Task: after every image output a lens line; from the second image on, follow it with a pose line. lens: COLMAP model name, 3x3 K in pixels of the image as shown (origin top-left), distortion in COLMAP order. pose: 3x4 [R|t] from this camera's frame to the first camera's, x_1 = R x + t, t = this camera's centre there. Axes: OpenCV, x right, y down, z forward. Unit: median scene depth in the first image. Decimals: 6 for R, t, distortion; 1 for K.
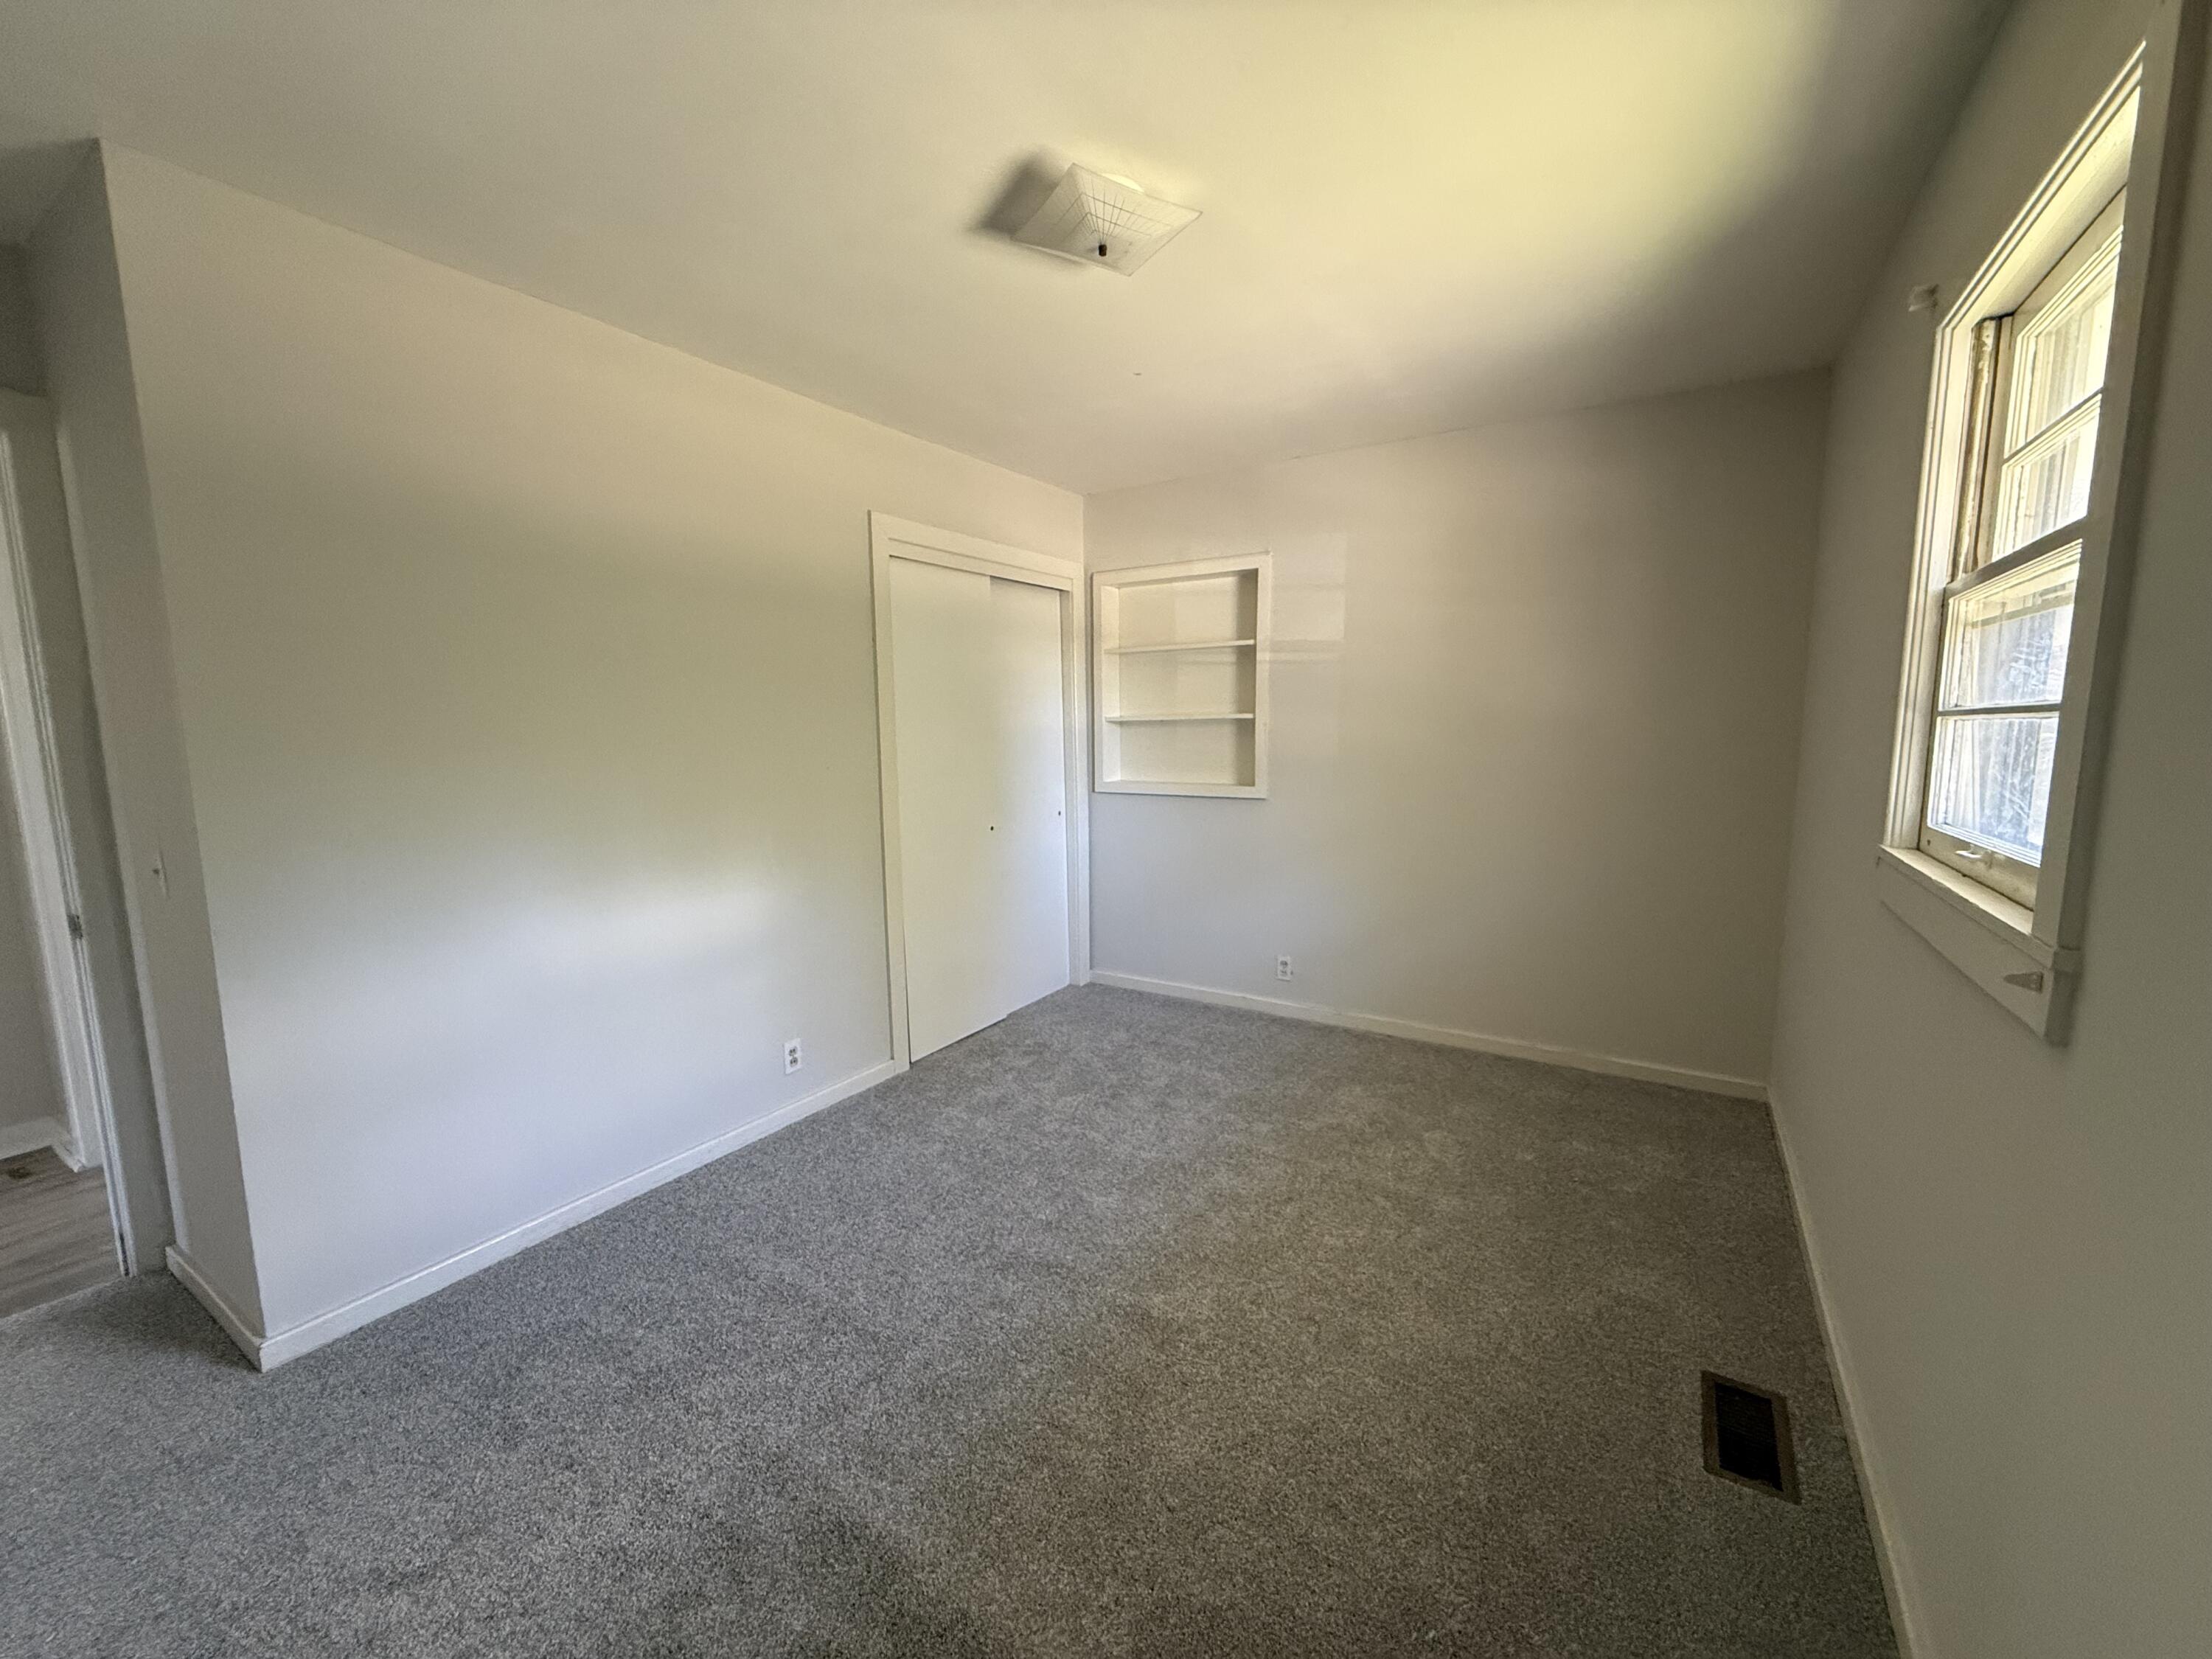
lens RADIAL K [[884.6, 0, 1108.8], [0, 884.6, 828.3], [0, 0, 1]] dist [-0.002081, 0.000633]
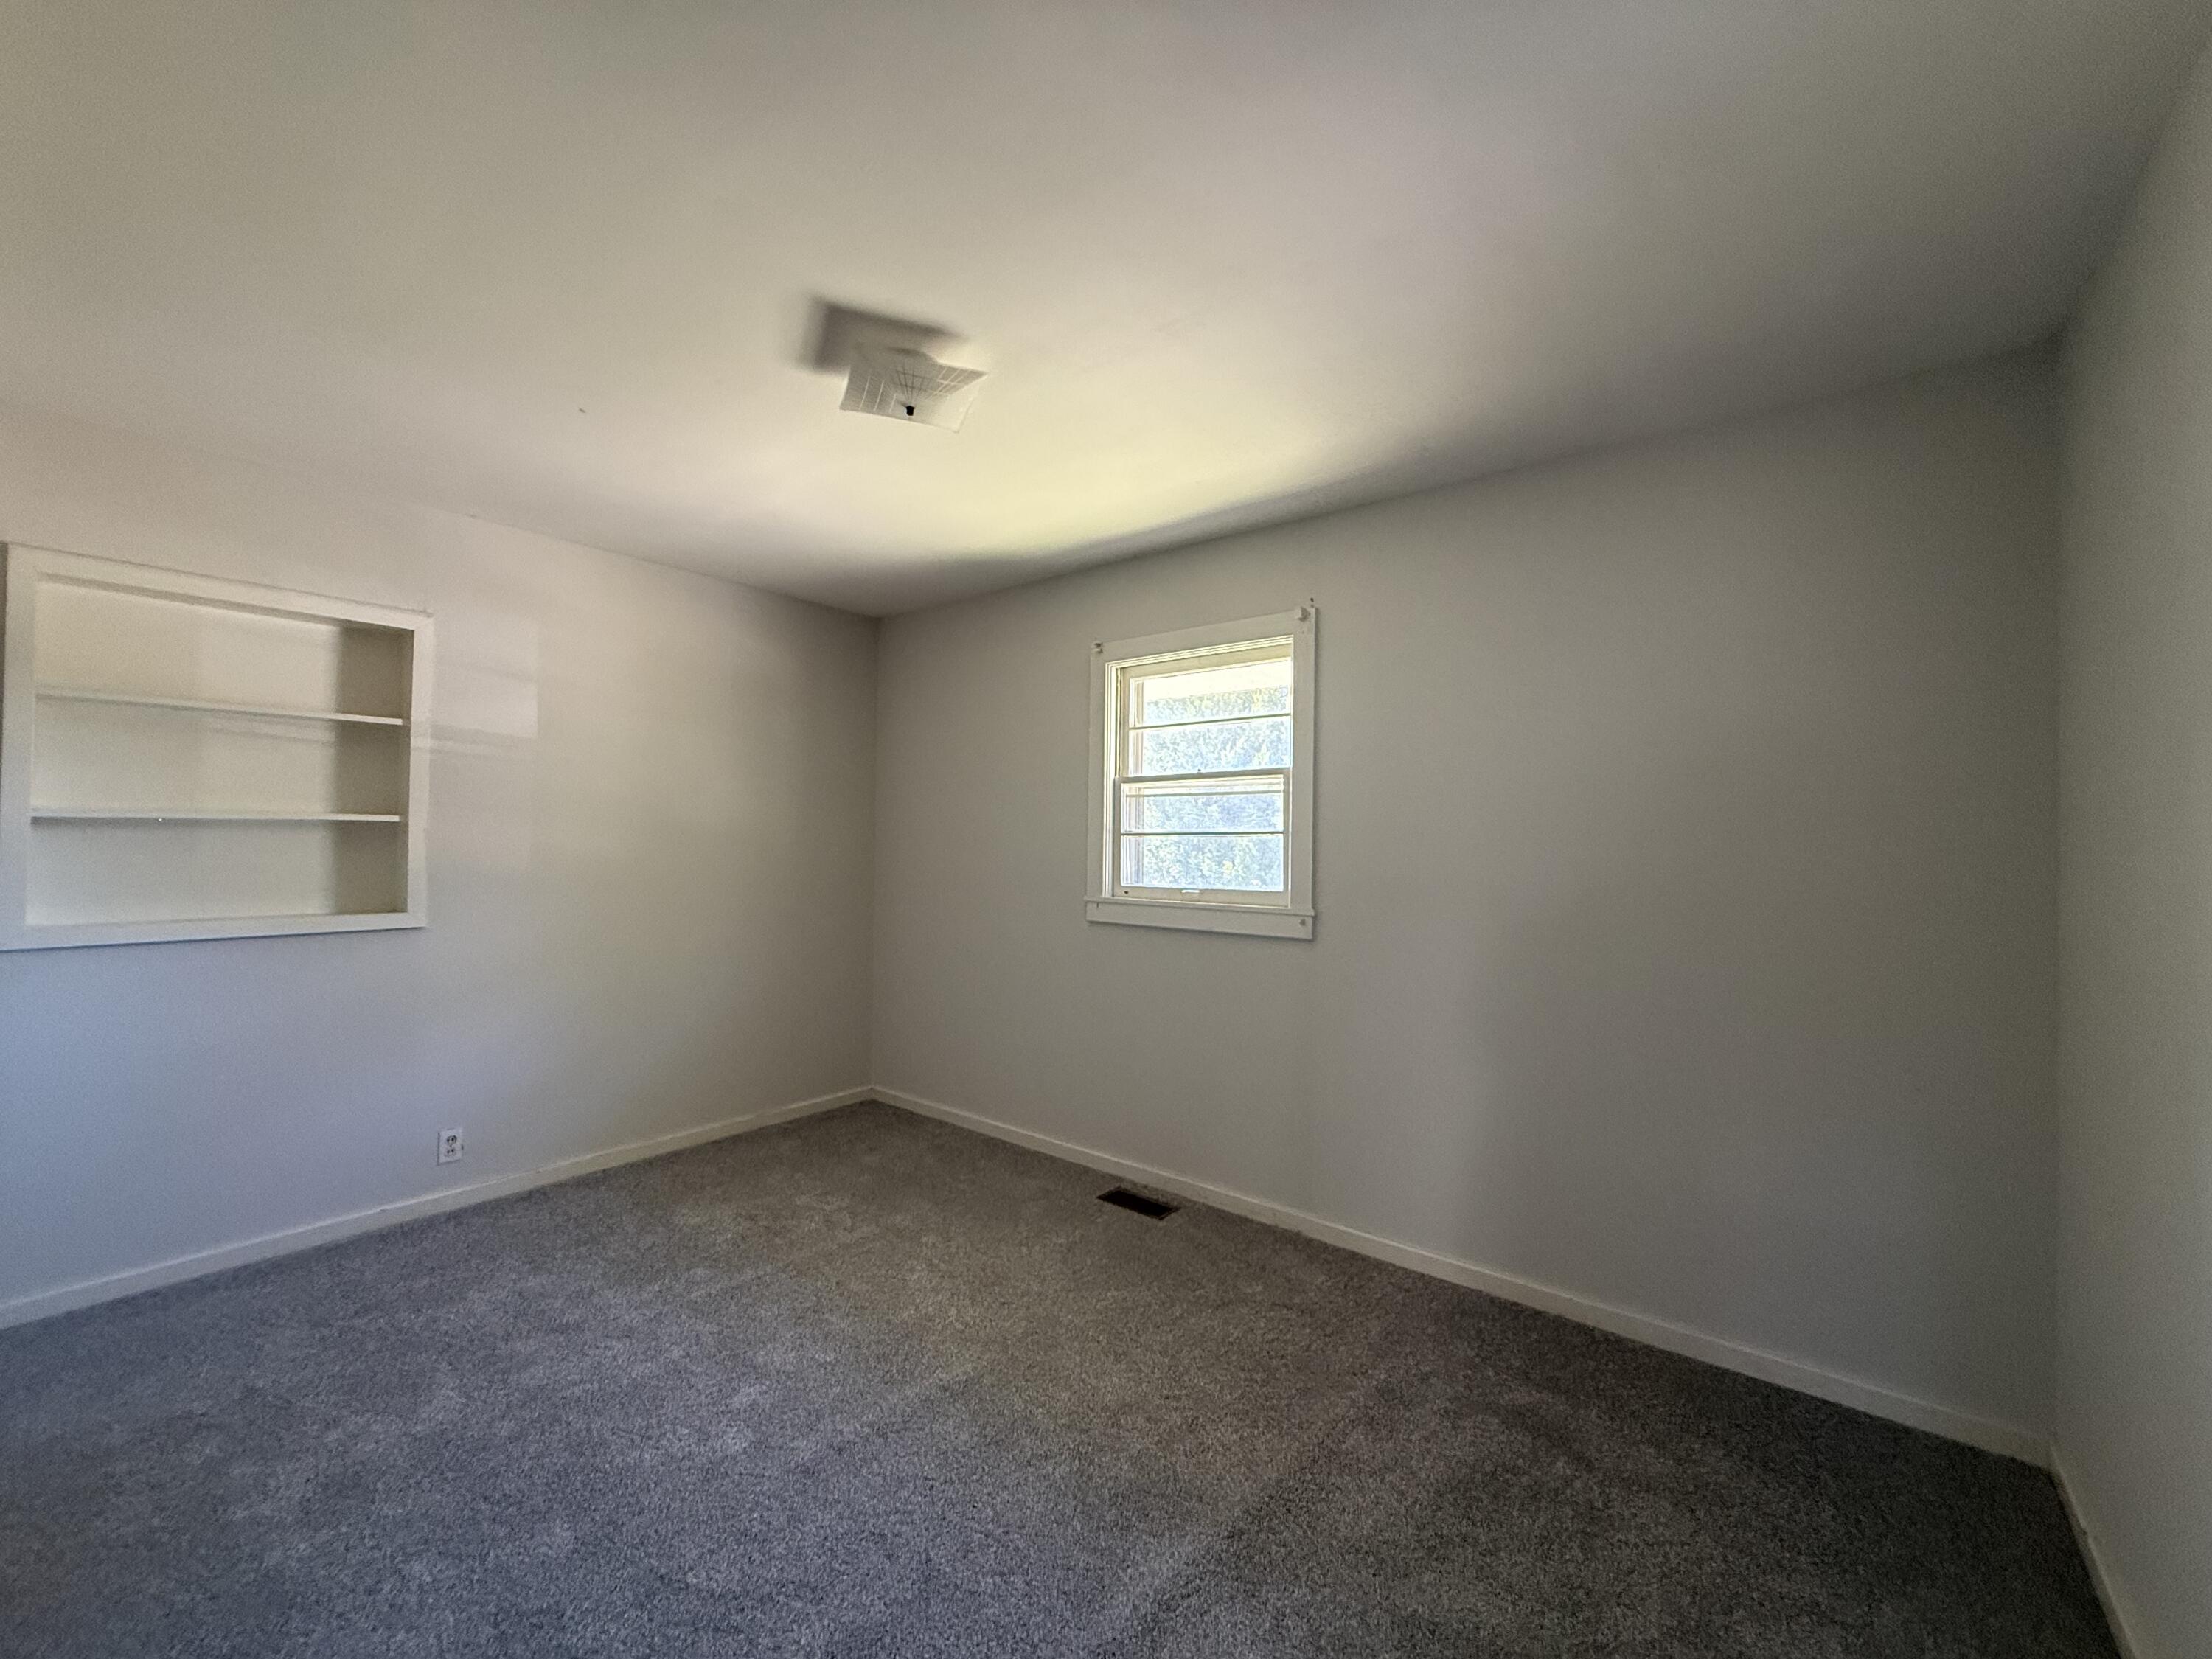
lens RADIAL K [[884.6, 0, 1099.1], [0, 884.6, 831.9], [0, 0, 1]] dist [-0.002081, 0.000633]
pose [[0.104855, 0.023708, 0.994205, -0.535238], [0.107056, 0.993637, -0.034985, -0.026986], [-0.988708, 0.110104, 0.101650, 0.347441]]
